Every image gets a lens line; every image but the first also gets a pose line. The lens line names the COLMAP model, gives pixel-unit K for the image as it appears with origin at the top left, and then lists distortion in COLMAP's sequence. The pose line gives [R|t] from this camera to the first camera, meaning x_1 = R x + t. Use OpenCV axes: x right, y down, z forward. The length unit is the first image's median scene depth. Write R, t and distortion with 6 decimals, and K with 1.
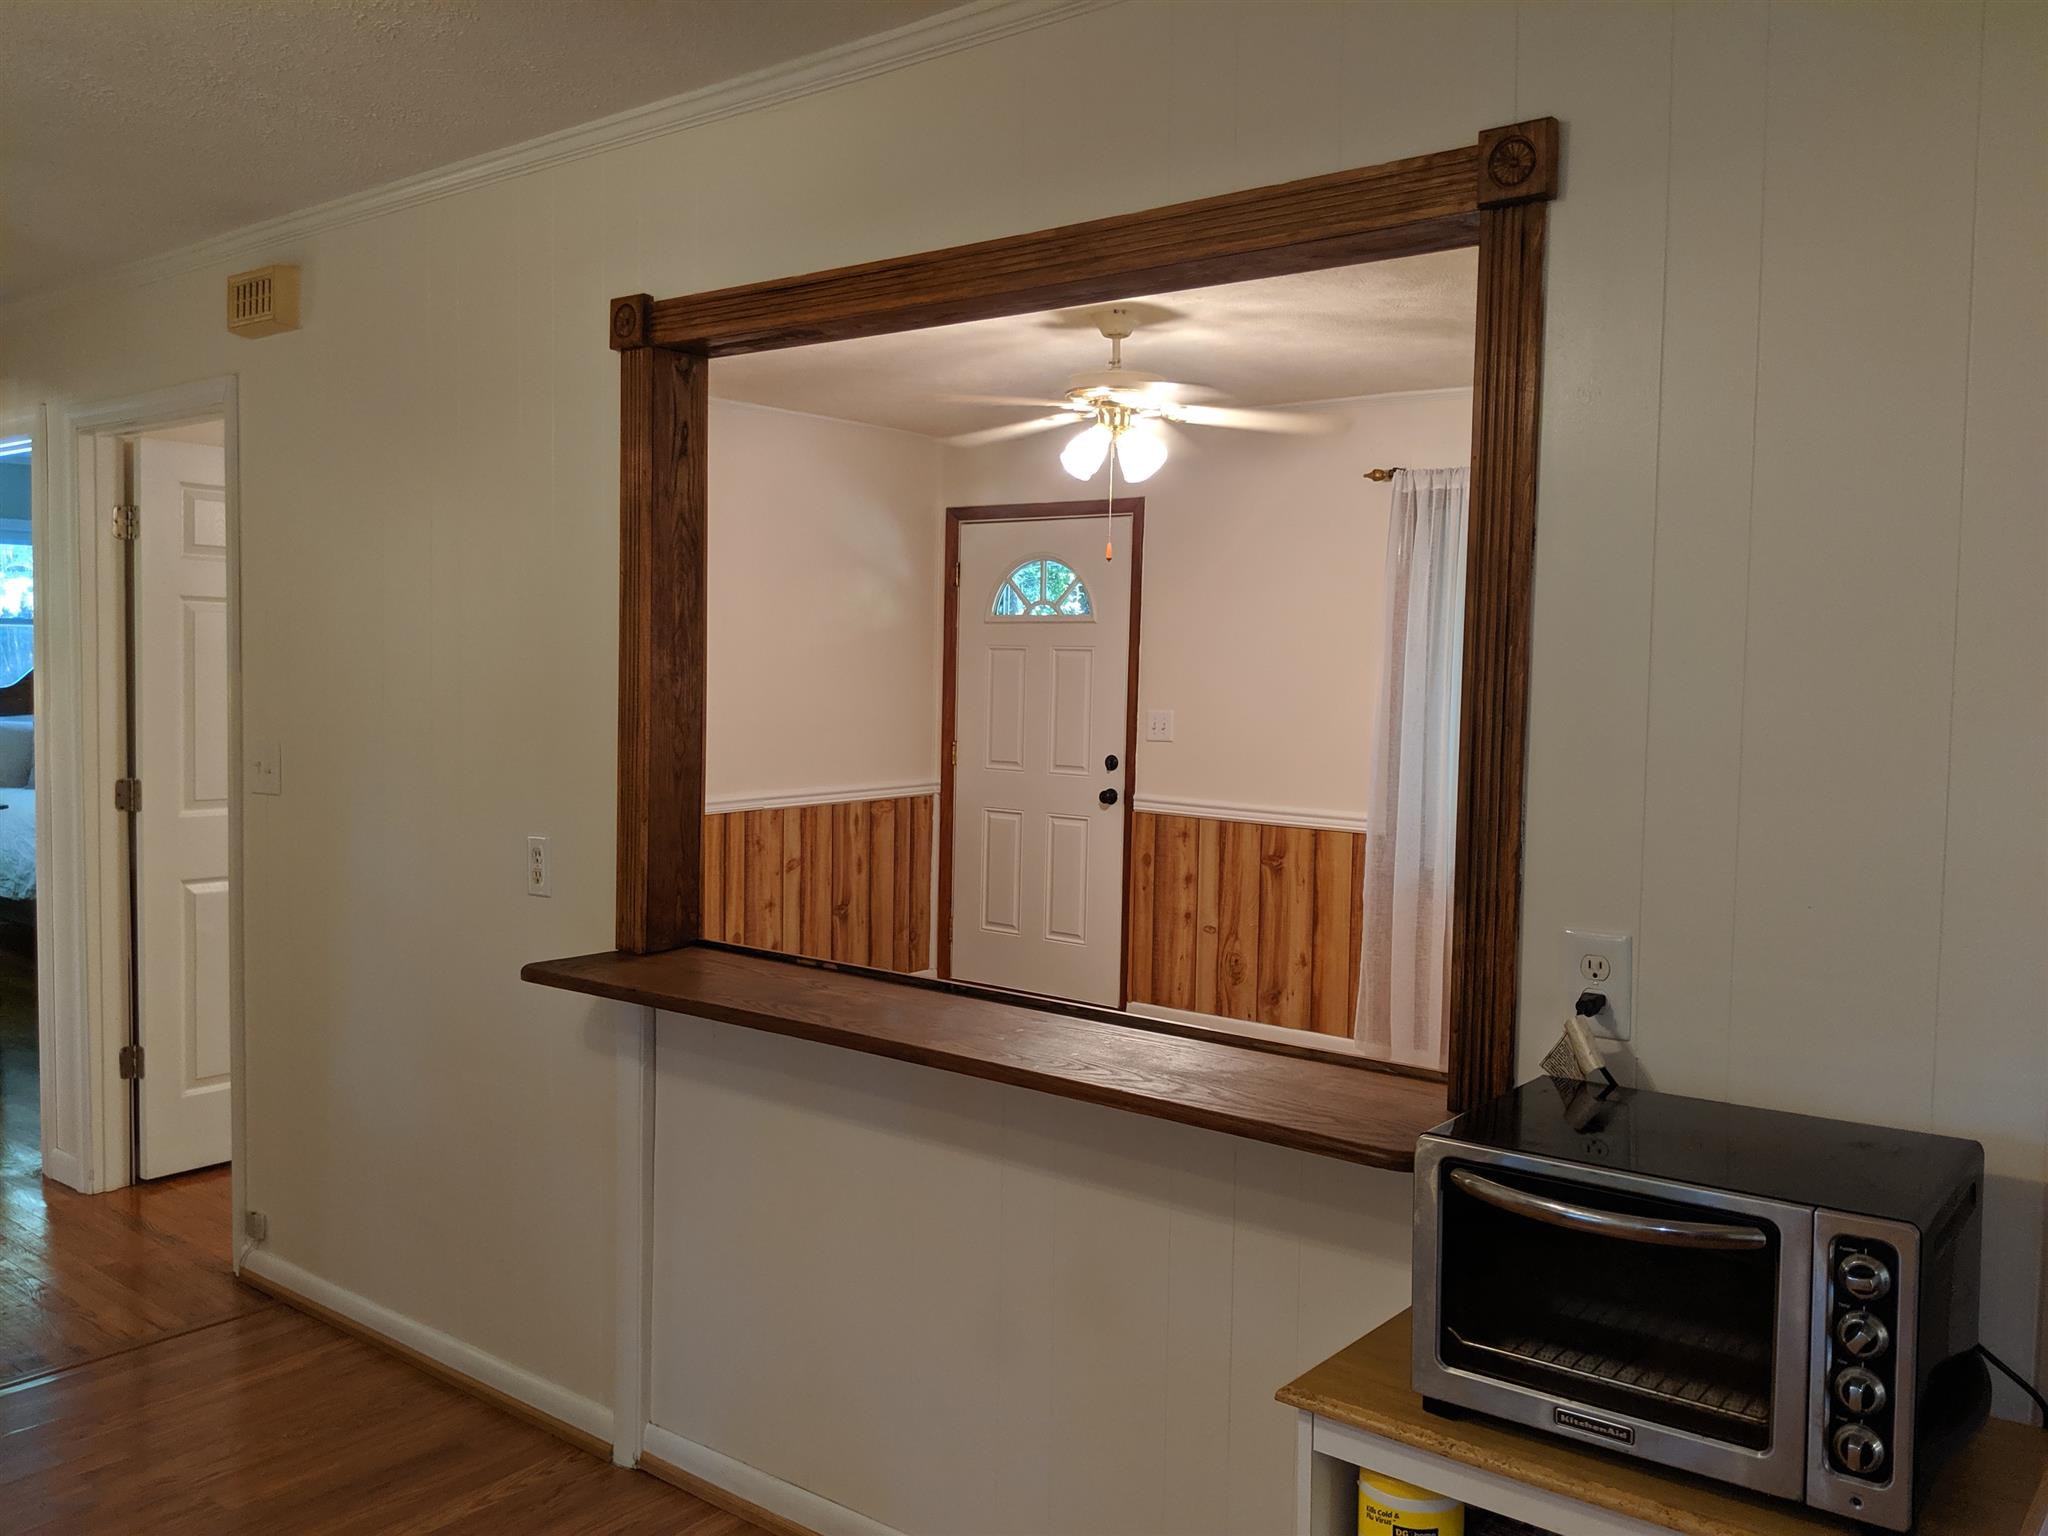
lens RADIAL K [[1625.2, 0, 1024.0], [0, 1625.2, 768.0], [0, 0, 1]] dist [0.064664, -0.124956]
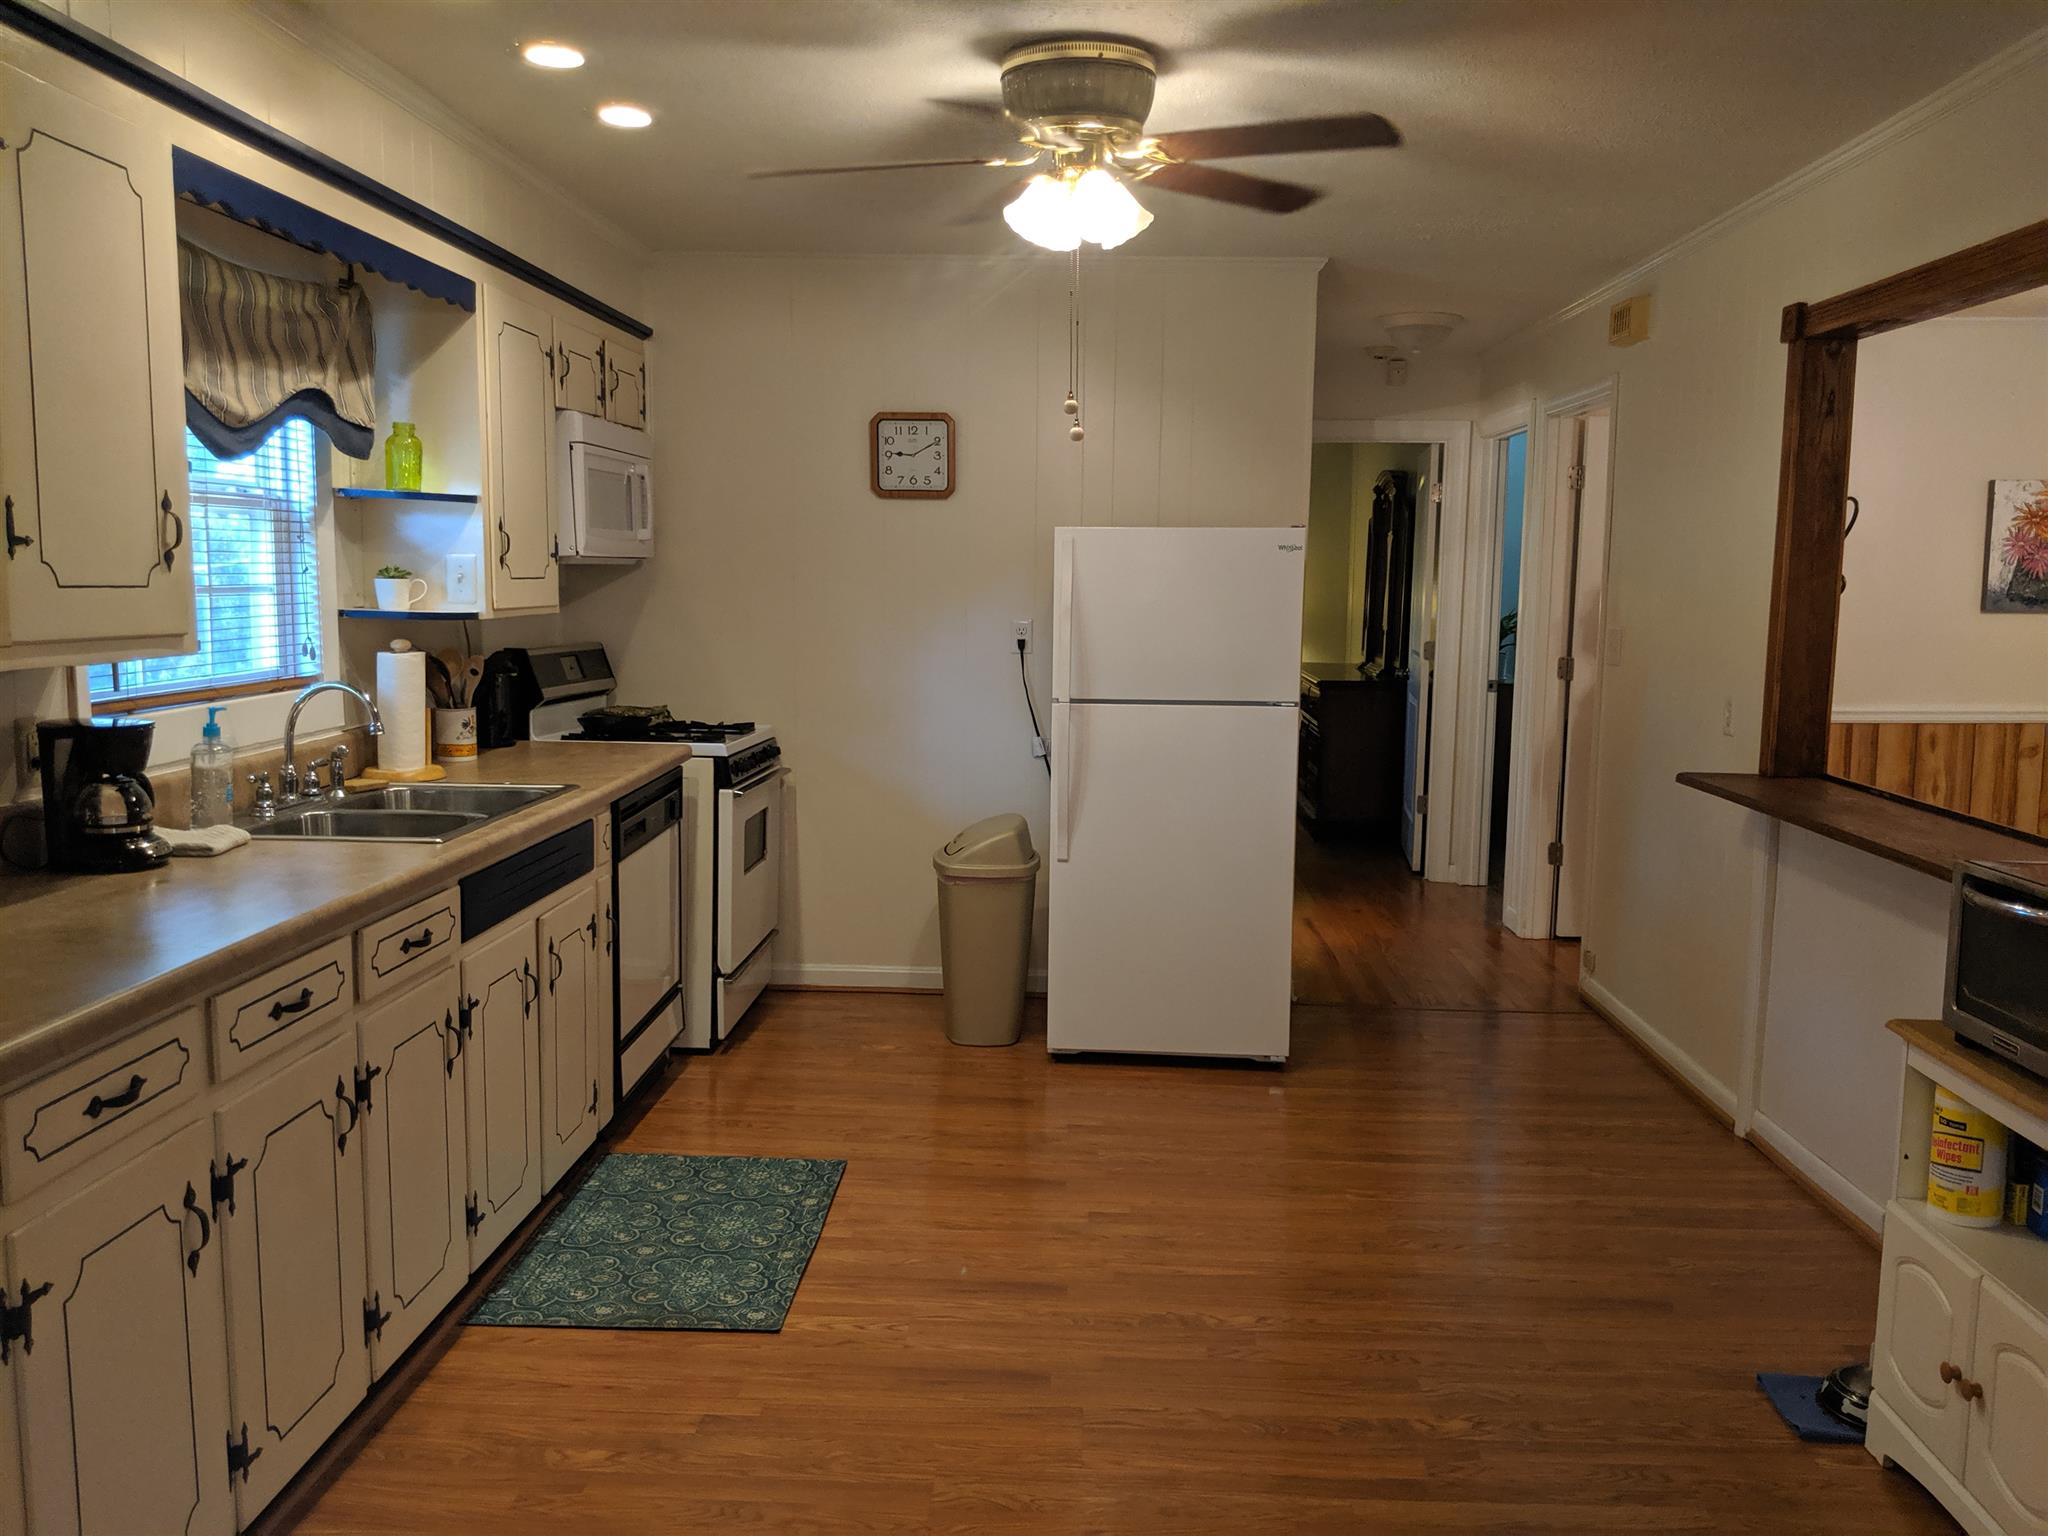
lens RADIAL K [[1625.2, 0, 1024.0], [0, 1625.2, 768.0], [0, 0, 1]] dist [0.064664, -0.124956]
pose [[0.579517, 0.085980, -0.810412, 0.527289], [-0.048129, 0.996294, 0.071284, 0.036335], [0.813538, -0.002306, 0.581508, -0.336046]]
